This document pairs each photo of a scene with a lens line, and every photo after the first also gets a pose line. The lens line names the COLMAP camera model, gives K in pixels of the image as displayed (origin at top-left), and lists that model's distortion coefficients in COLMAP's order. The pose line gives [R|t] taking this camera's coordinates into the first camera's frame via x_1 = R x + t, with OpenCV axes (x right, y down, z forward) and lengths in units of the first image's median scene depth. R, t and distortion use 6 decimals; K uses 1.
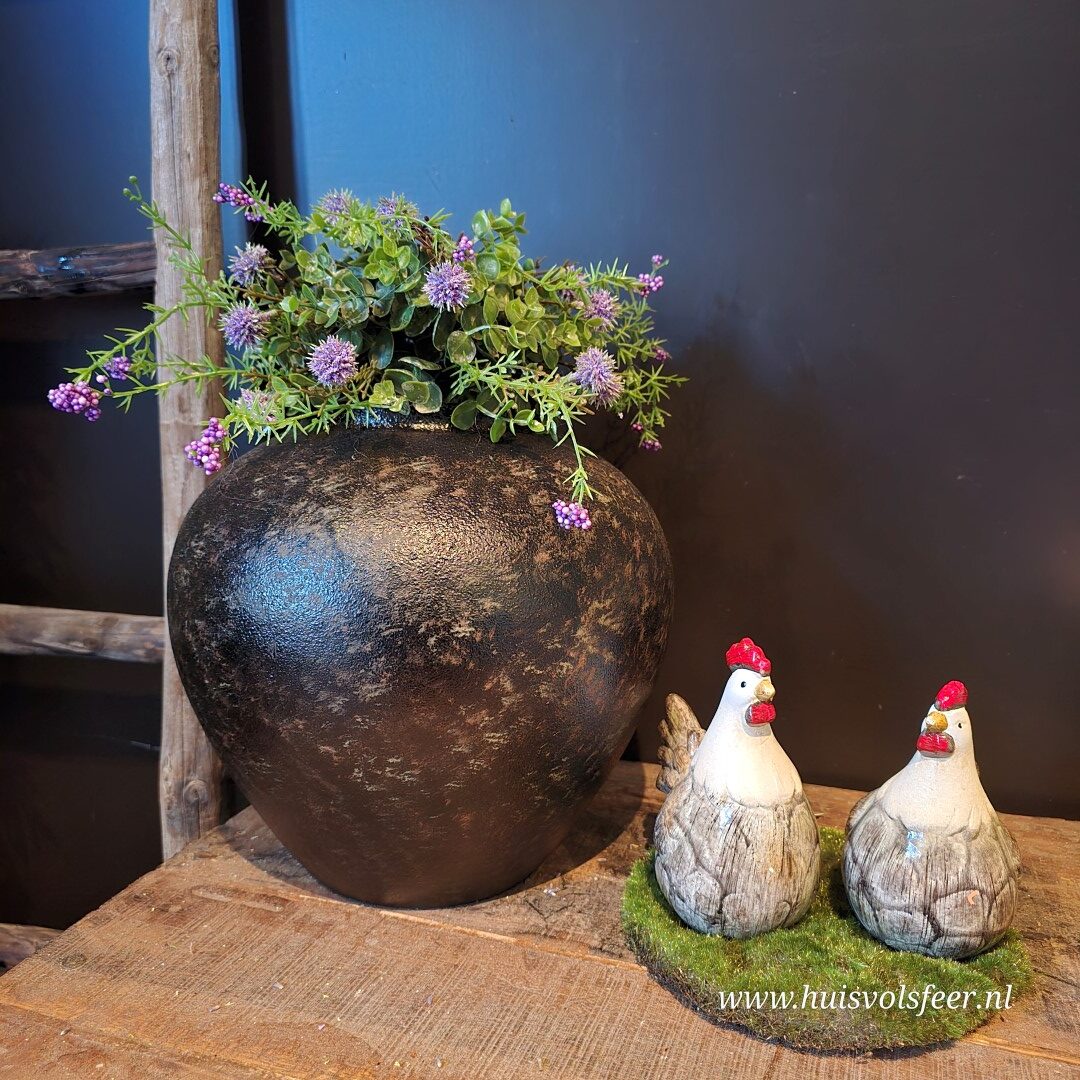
lens RADIAL K [[941.0, 0, 540.0], [0, 941.0, 540.0], [0, 0, 1]] dist [0.005646, -0.007099]
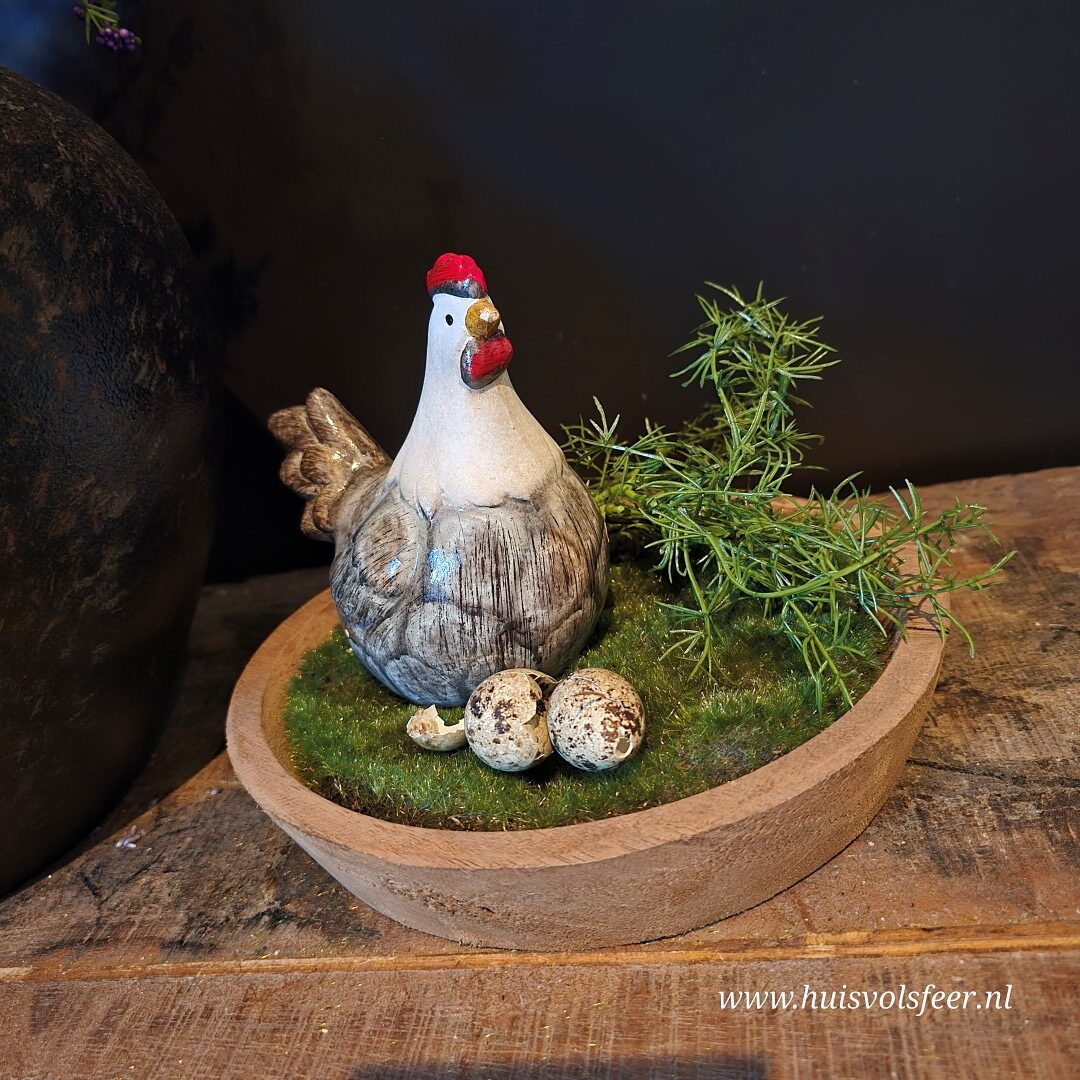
lens RADIAL K [[950.5, 0, 539.7], [0, 950.5, 522.5], [0, 0, 1]] dist [0.006932, -0.004949]
pose [[0.959891, -0.263386, 0.096108, 0.290169], [0.234300, 0.941822, 0.240988, 0.116650], [-0.153989, -0.208804, 0.965758, 0.488598]]
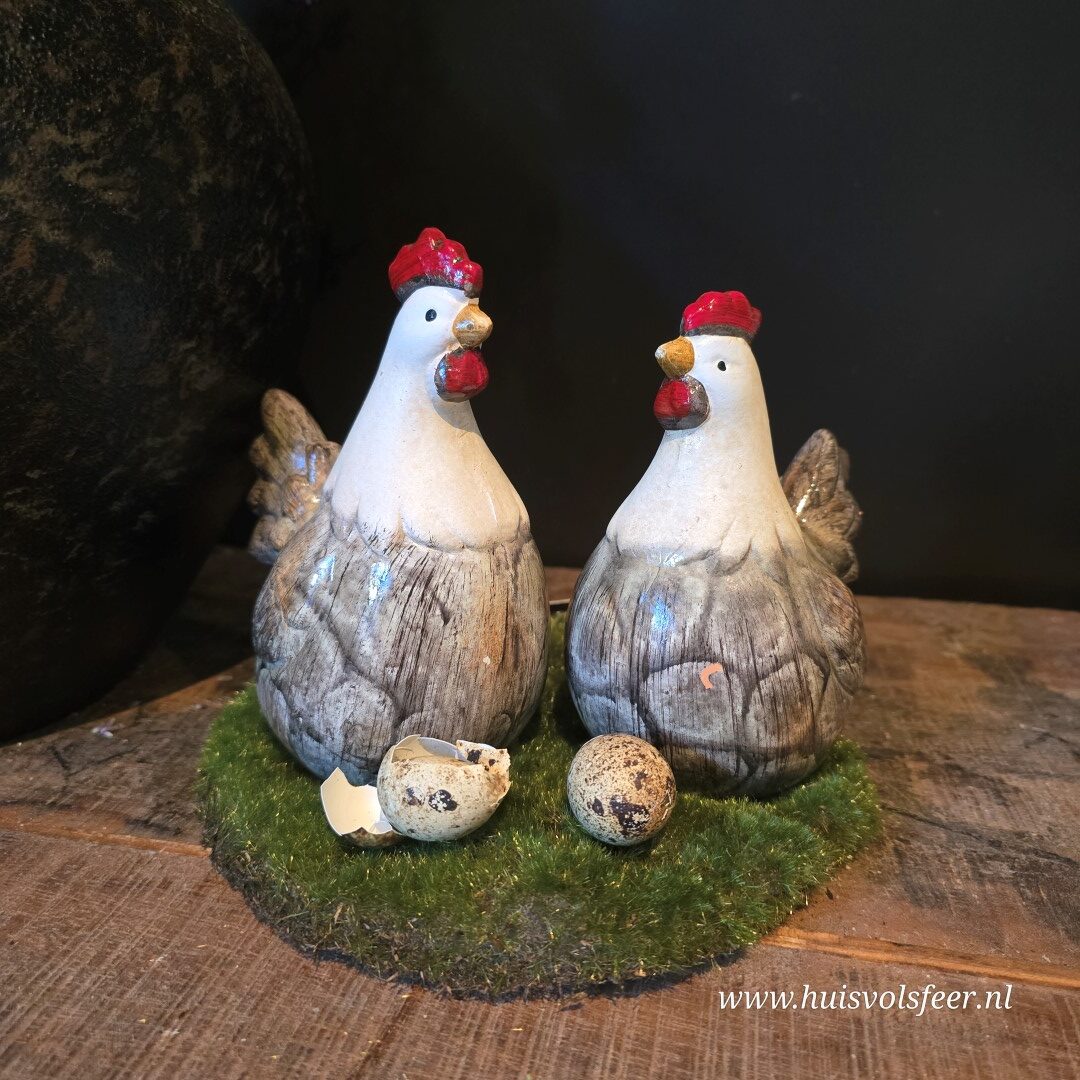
lens RADIAL K [[941.0, 0, 540.0], [0, 941.0, 540.0], [0, 0, 1]] dist [0.005646, -0.007099]
pose [[0.988900, -0.025228, 0.146426, 0.223056], [0.004020, 0.989663, 0.143359, 0.199397], [-0.148529, -0.141179, 0.978779, 0.464682]]
